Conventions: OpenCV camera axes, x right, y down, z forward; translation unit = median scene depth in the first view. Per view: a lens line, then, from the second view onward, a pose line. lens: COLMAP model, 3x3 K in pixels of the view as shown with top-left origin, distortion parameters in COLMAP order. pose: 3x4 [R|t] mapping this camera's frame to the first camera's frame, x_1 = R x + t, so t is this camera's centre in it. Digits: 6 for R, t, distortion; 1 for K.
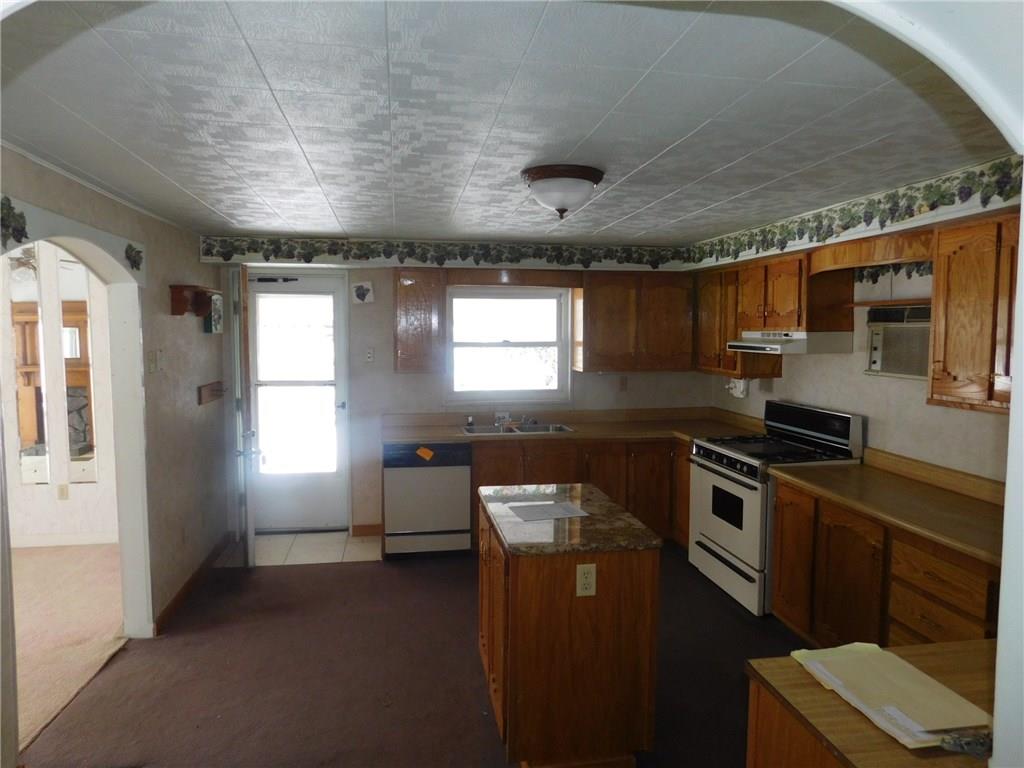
lens RADIAL K [[679.0, 0, 515.3], [0, 679.0, 381.5], [0, 0, 1]] dist [-0.059468, 0.022301]
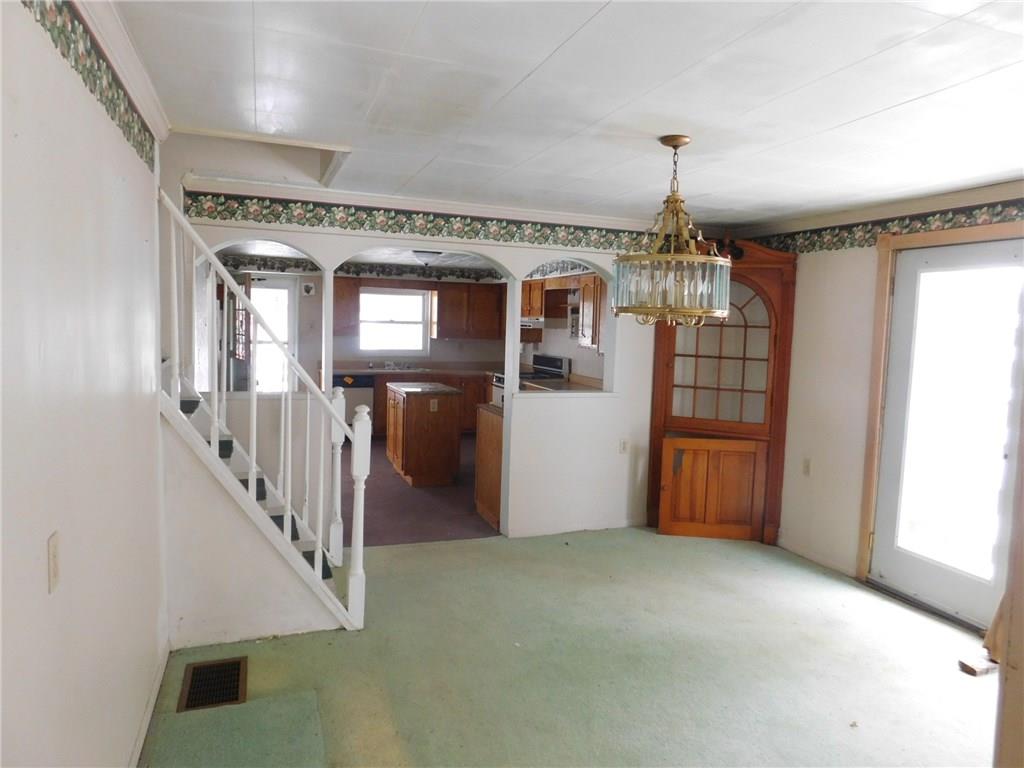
lens RADIAL K [[679.0, 0, 516.3], [0, 679.0, 378.9], [0, 0, 1]] dist [-0.059468, 0.022301]
pose [[0.978773, 0.010559, 0.204675, -0.064680], [-0.013144, 0.999850, 0.011273, 0.076974], [-0.204525, -0.013723, 0.978765, -0.866861]]
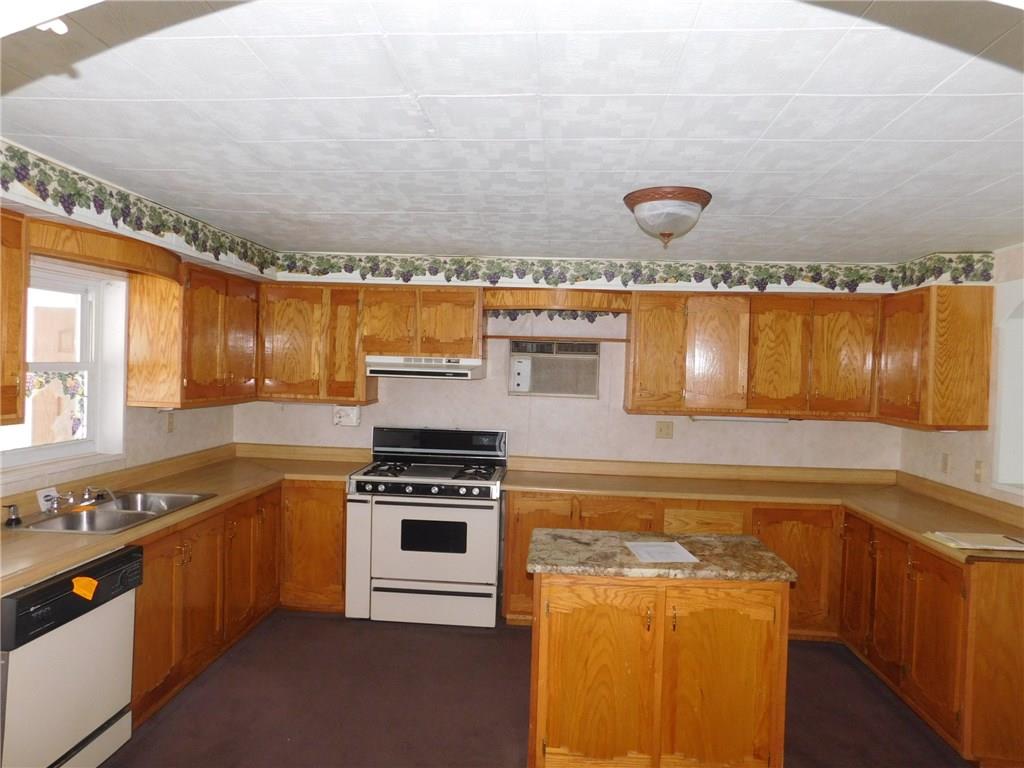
lens RADIAL K [[679.0, 0, 512.5], [0, 679.0, 379.3], [0, 0, 1]] dist [-0.059468, 0.022301]
pose [[0.224770, -0.011657, 0.974342, -0.538064], [0.044802, 0.998995, 0.001616, -0.033186], [-0.973381, 0.043290, 0.225066, 0.583491]]
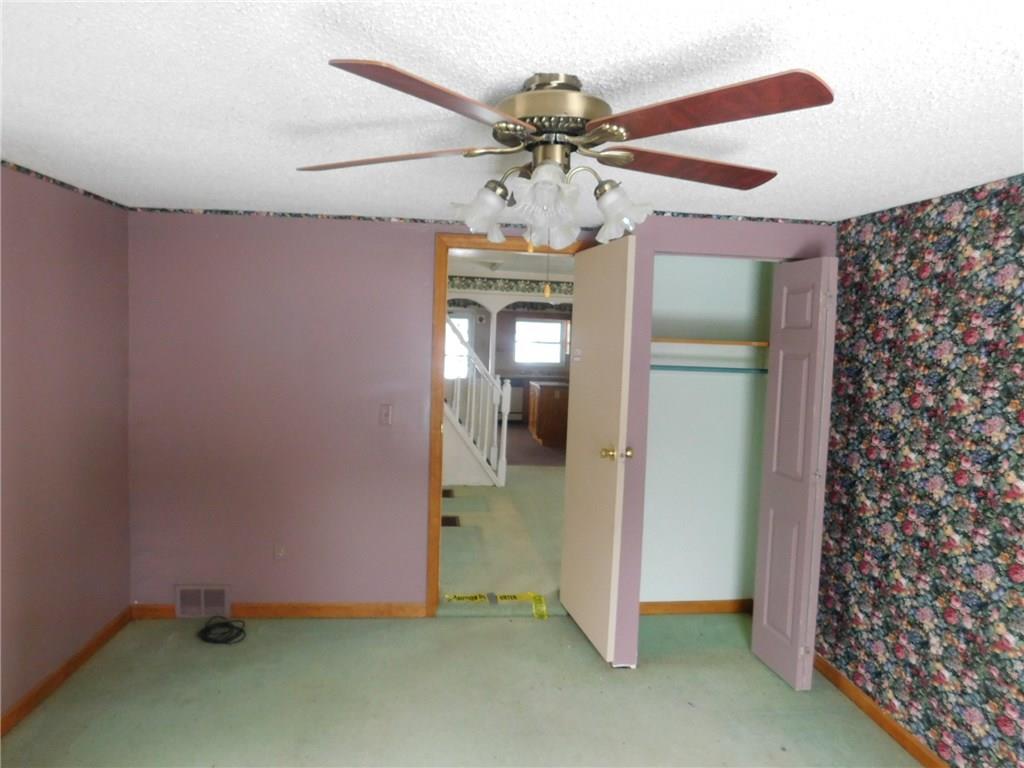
lens RADIAL K [[679.0, 0, 510.8], [0, 679.0, 383.7], [0, 0, 1]] dist [-0.059468, 0.022301]
pose [[0.998520, 0.035040, -0.041595, -0.006252], [-0.035451, 0.999329, -0.009185, 0.138067], [0.041245, 0.010646, 0.999092, -1.656663]]
